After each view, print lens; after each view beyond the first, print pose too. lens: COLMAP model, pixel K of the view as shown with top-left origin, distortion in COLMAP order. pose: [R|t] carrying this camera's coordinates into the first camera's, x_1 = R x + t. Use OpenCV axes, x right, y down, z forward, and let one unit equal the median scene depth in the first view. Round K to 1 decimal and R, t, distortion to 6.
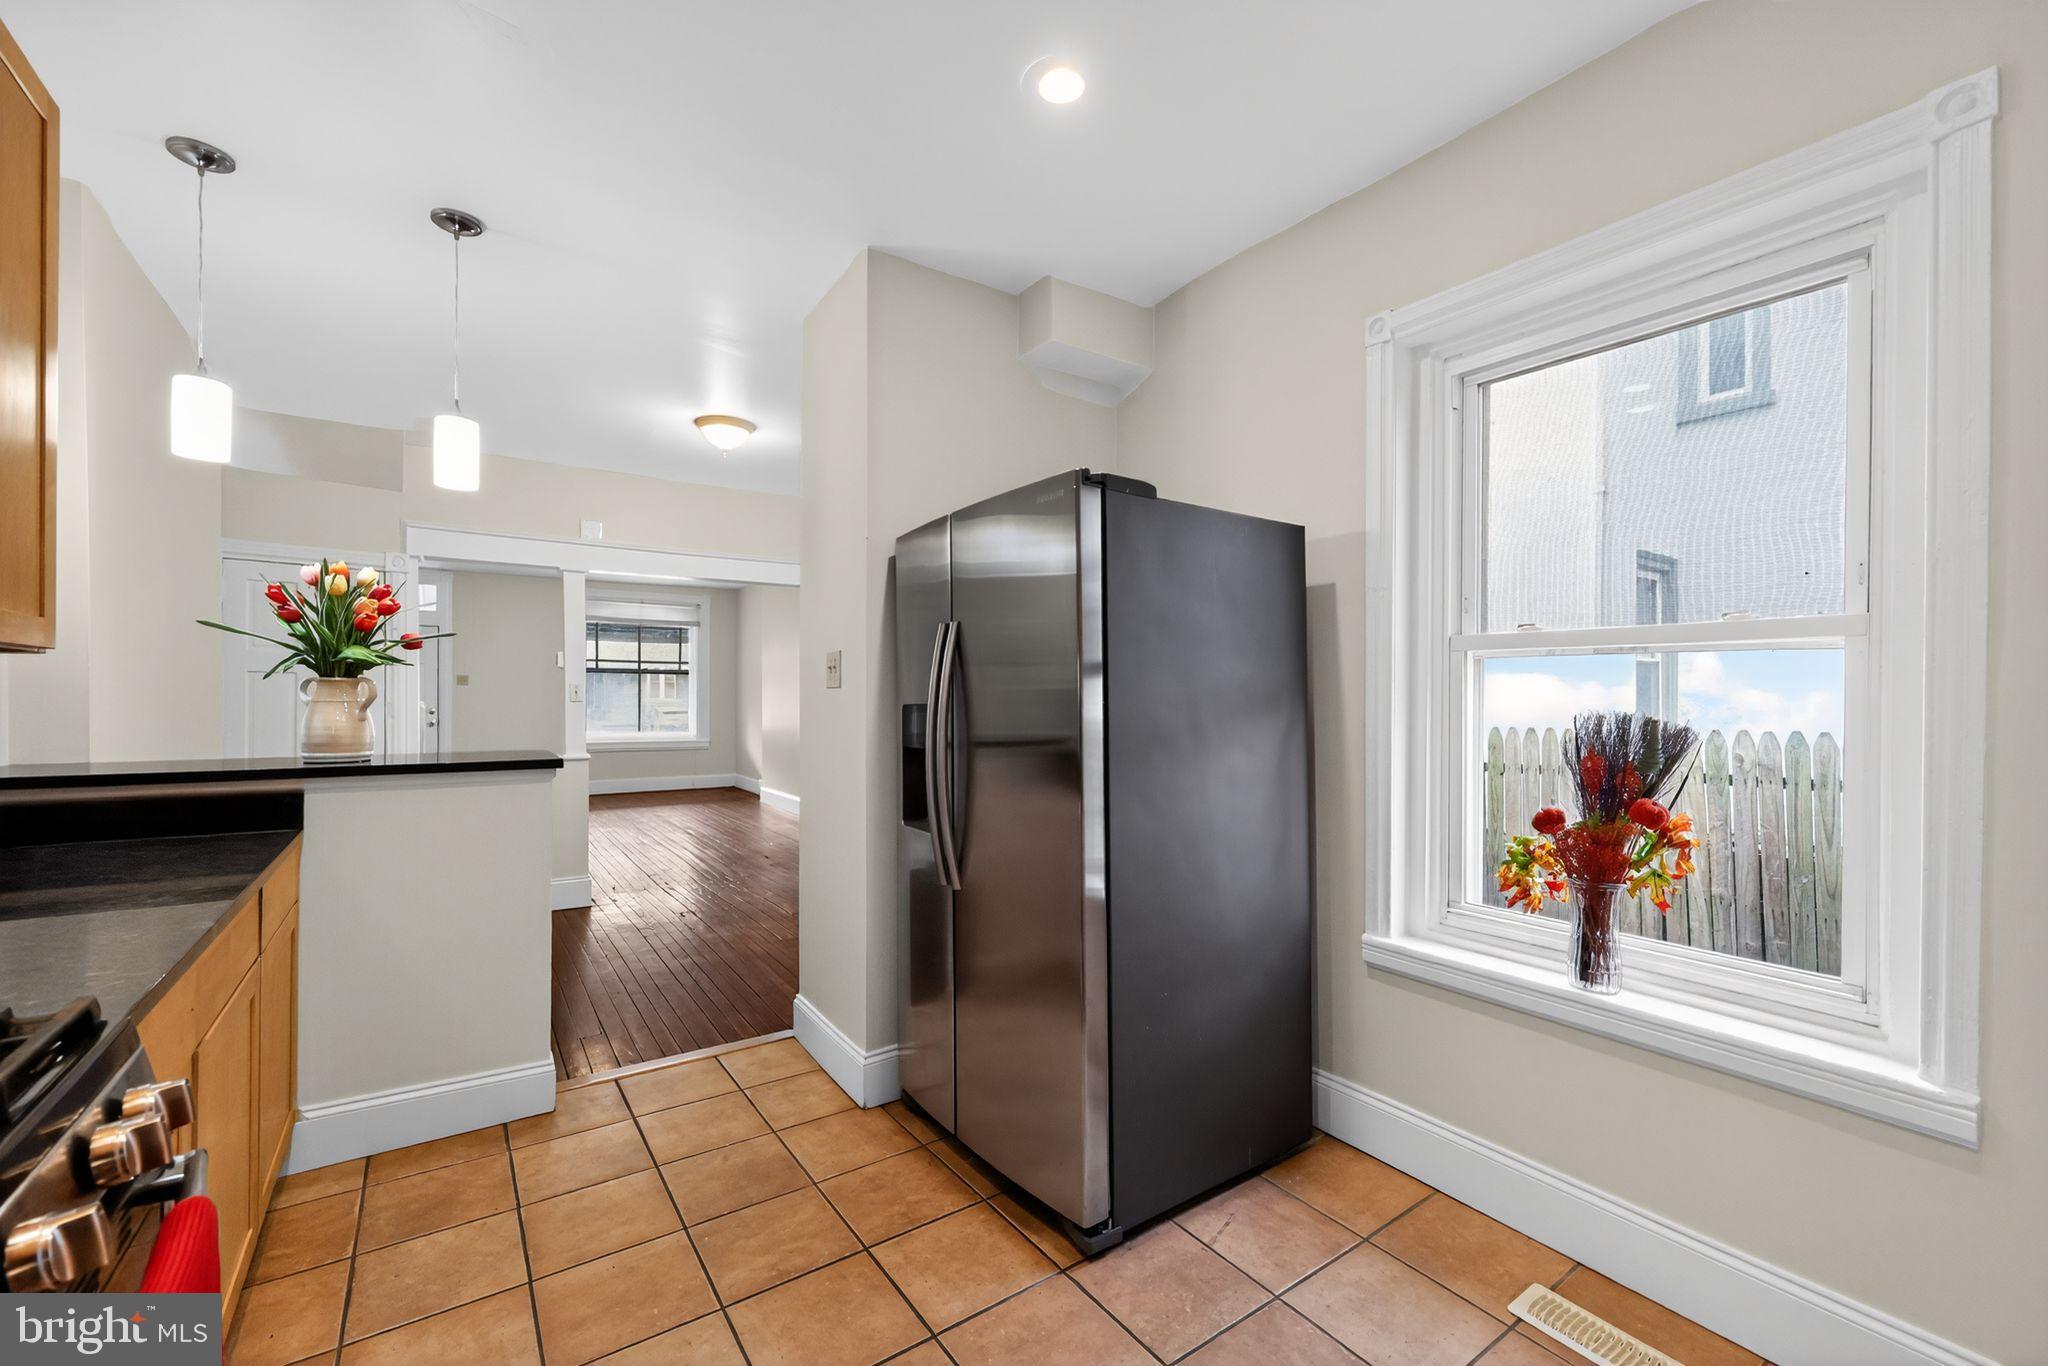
lens RADIAL K [[828.2, 0, 1016.2], [0, 828.2, 690.4], [0, 0, 1]] dist [-0.000519, -0.000133]
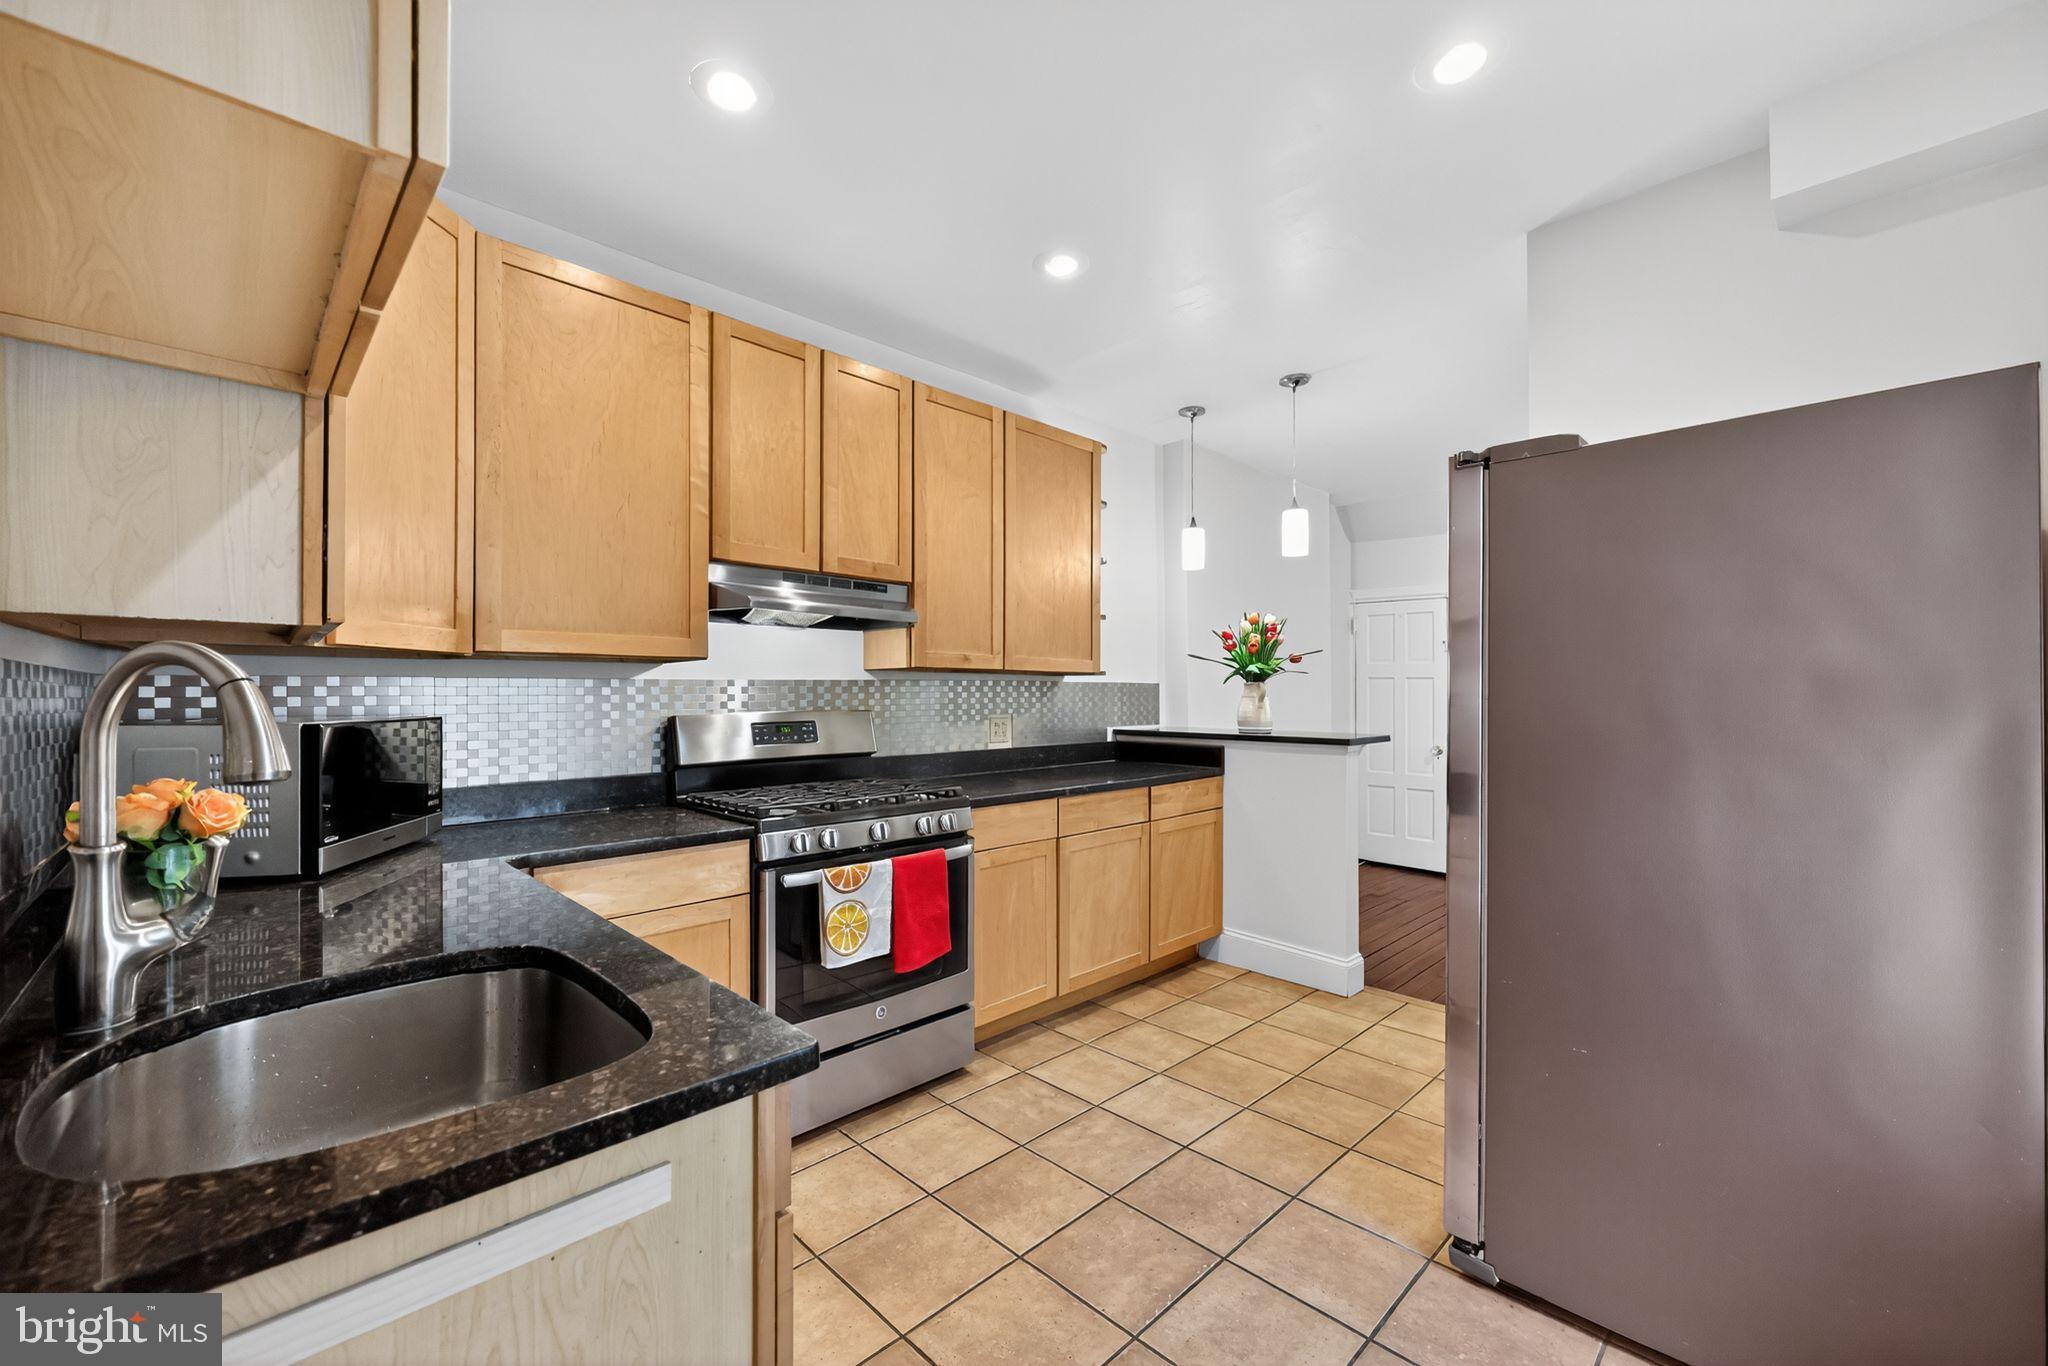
lens RADIAL K [[828.2, 0, 1016.2], [0, 828.2, 690.4], [0, 0, 1]] dist [-0.000519, -0.000133]
pose [[0.157307, -0.008470, -0.987513, 0.802719], [0.004484, 0.999959, -0.007862, 0.013248], [0.987540, -0.003191, 0.157339, 0.285617]]
